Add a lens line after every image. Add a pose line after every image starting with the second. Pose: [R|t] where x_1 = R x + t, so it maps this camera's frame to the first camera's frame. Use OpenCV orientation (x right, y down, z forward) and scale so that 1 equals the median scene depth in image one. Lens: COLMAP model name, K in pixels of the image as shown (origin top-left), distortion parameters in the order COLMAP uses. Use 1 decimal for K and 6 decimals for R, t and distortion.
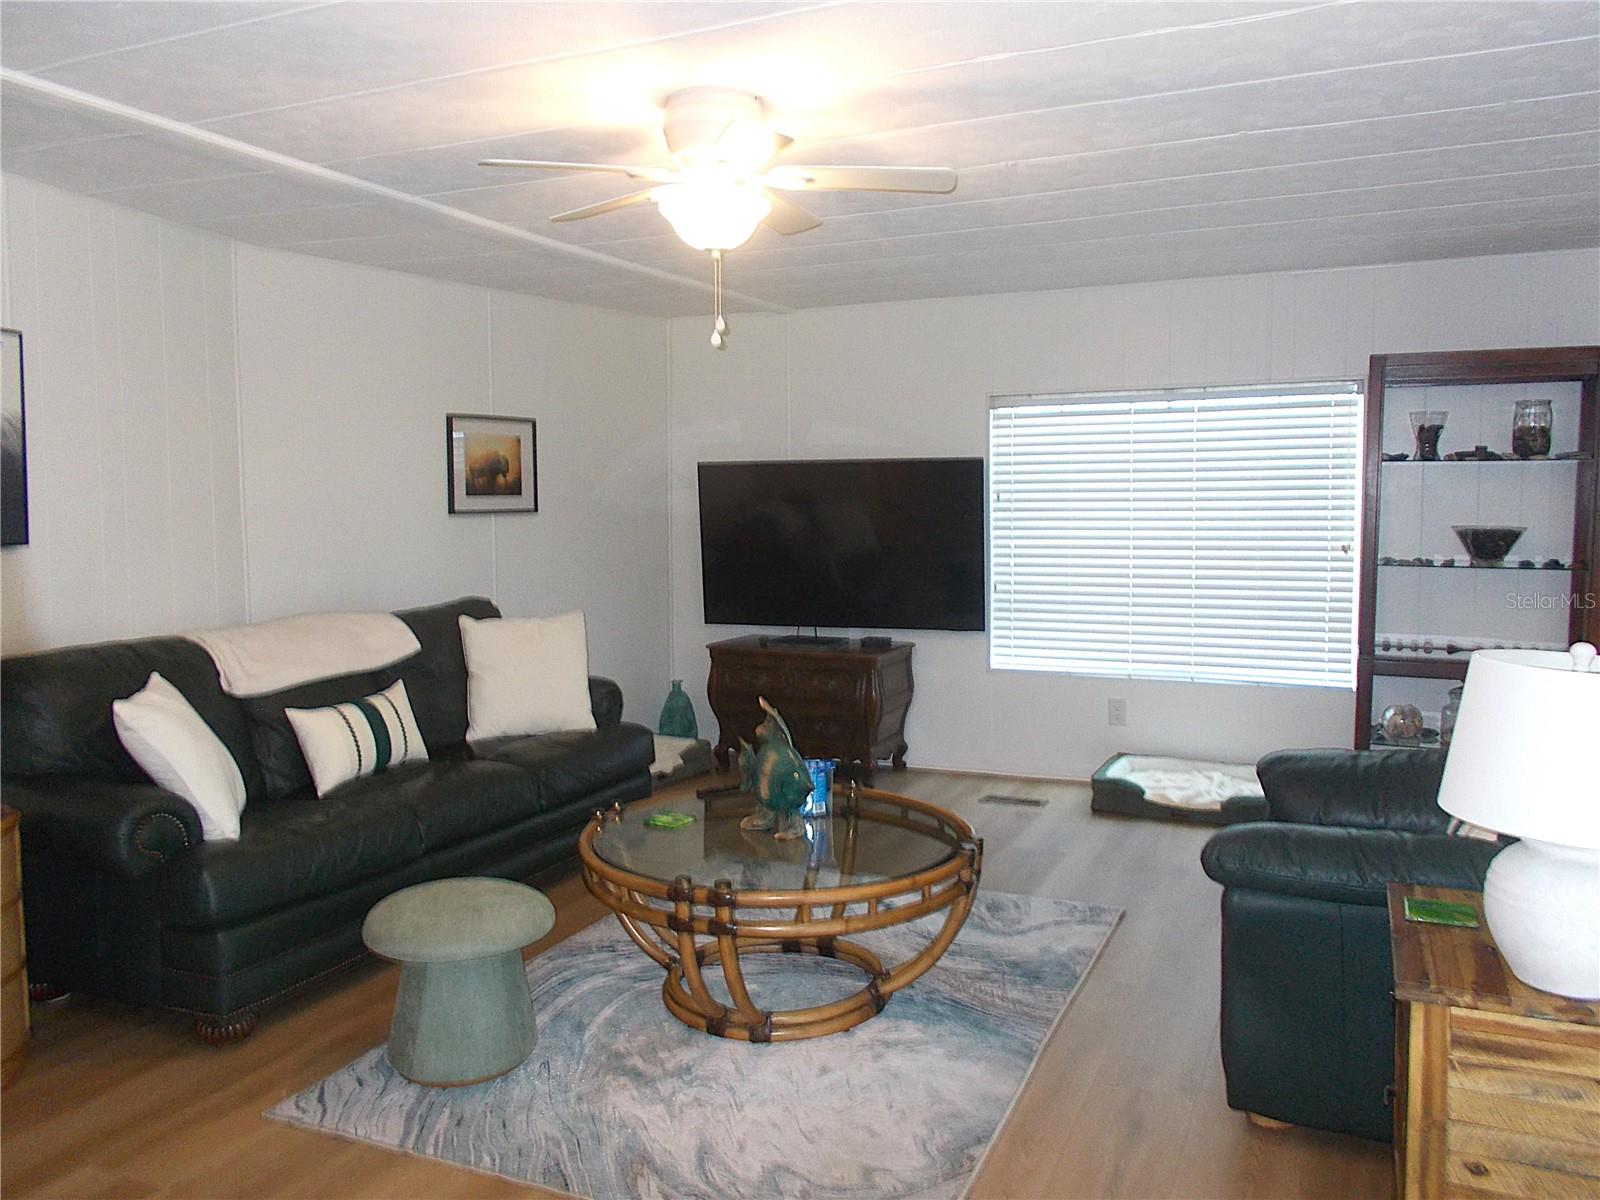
lens RADIAL K [[1224.6, 0, 799.9], [0, 1224.6, 592.4], [0, 0, 1]] dist [-0.006530, 0.017480]
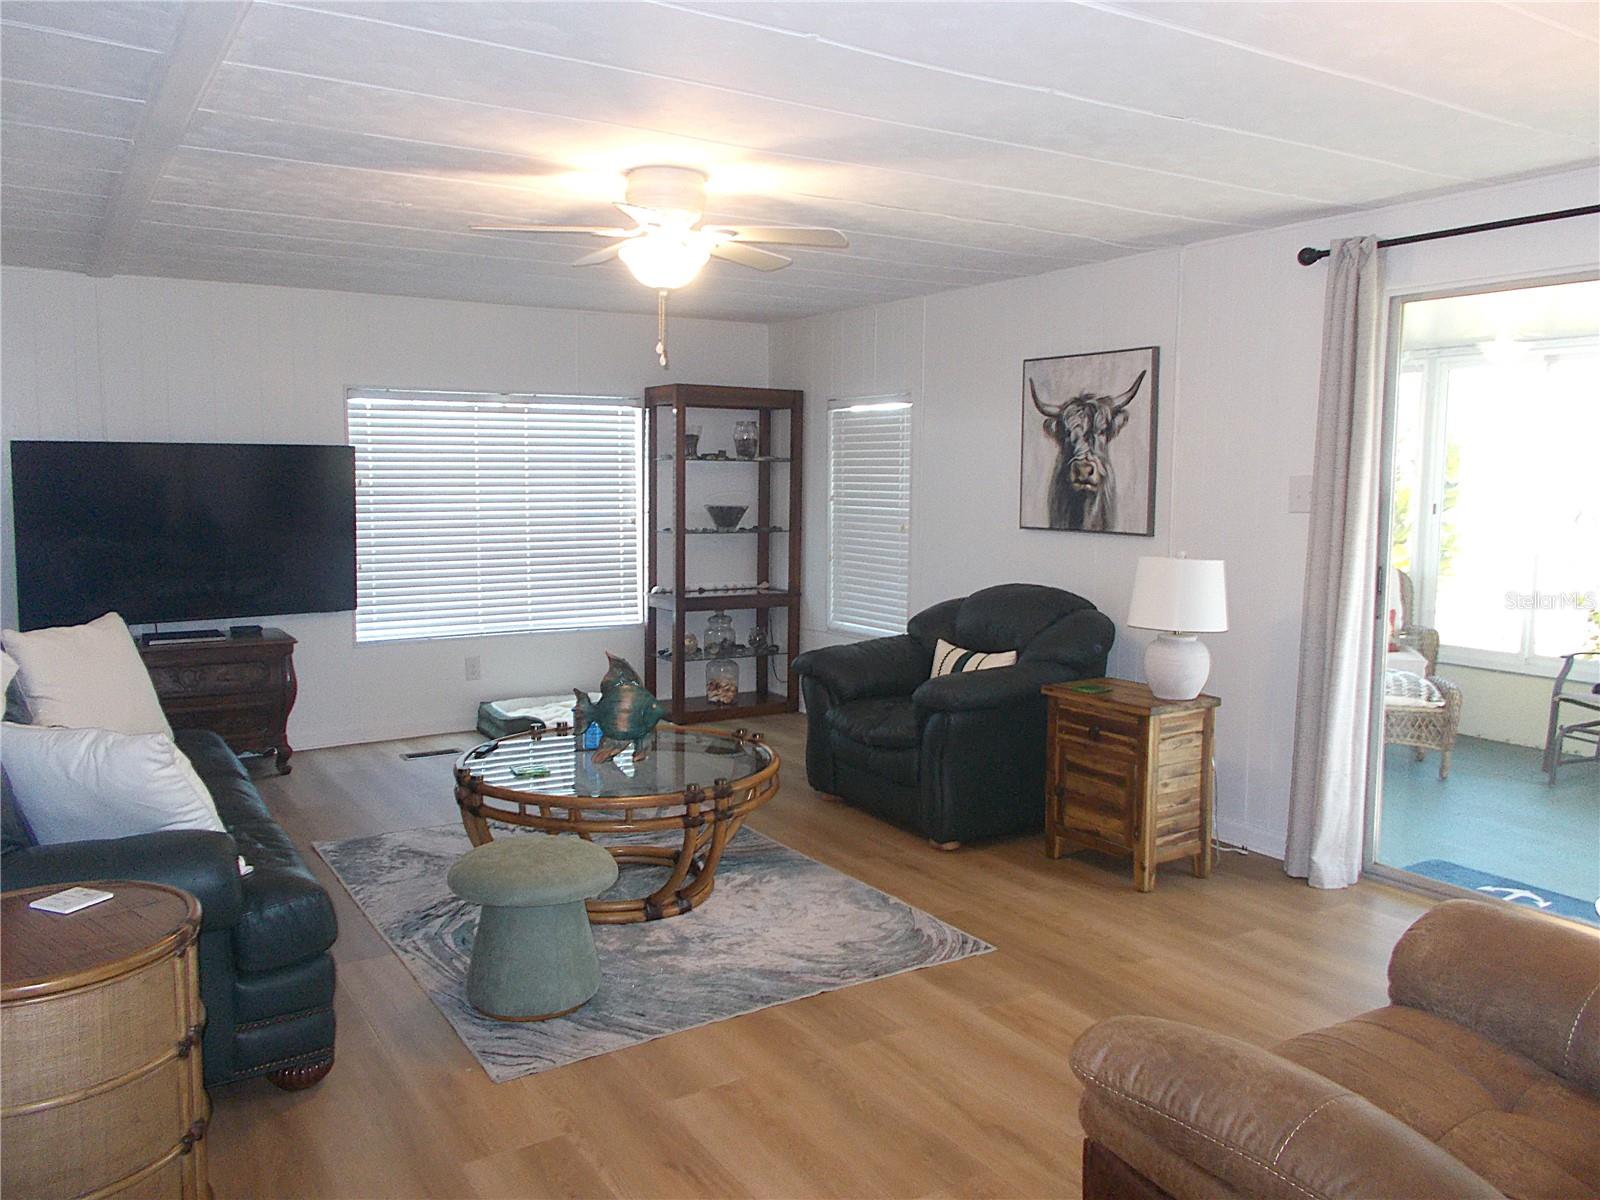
lens RADIAL K [[1224.6, 0, 804.7], [0, 1224.6, 603.6], [0, 0, 1]] dist [-0.006530, 0.017480]
pose [[0.547195, -0.078222, 0.833342, -0.631883], [0.057694, 0.996780, 0.055679, -0.011648], [-0.835014, 0.017611, 0.549947, 0.113814]]
